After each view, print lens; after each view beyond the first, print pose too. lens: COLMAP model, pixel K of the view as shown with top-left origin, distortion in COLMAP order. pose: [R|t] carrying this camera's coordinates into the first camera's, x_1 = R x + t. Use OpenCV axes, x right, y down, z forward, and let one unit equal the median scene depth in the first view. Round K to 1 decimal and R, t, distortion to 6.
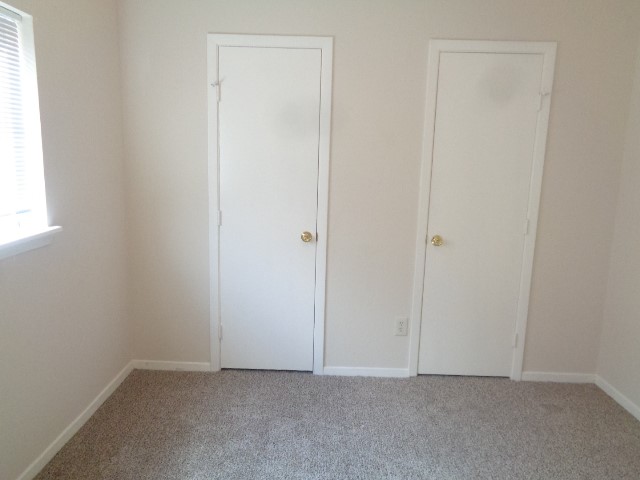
lens RADIAL K [[480.8, 0, 319.6], [0, 480.8, 245.0], [0, 0, 1]] dist [0.006729, 0.003911]
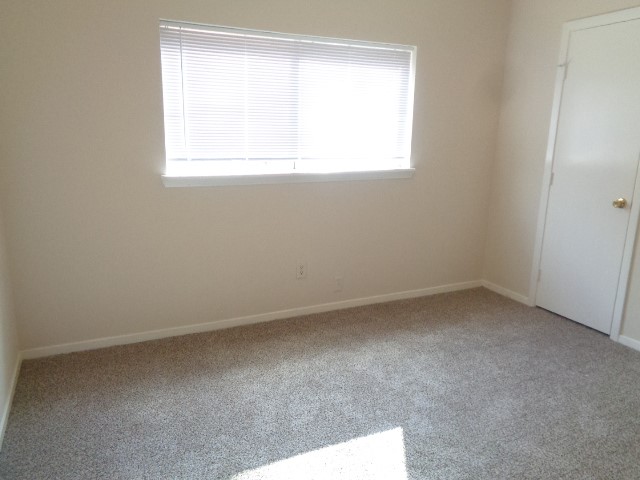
lens RADIAL K [[480.8, 0, 320.0], [0, 480.8, 237.7], [0, 0, 1]] dist [0.006729, 0.003911]
pose [[0.443214, 0.184317, -0.877262, 0.607036], [-0.163831, 0.978805, 0.122881, 0.034585], [0.881318, 0.089260, 0.464017, -0.044433]]
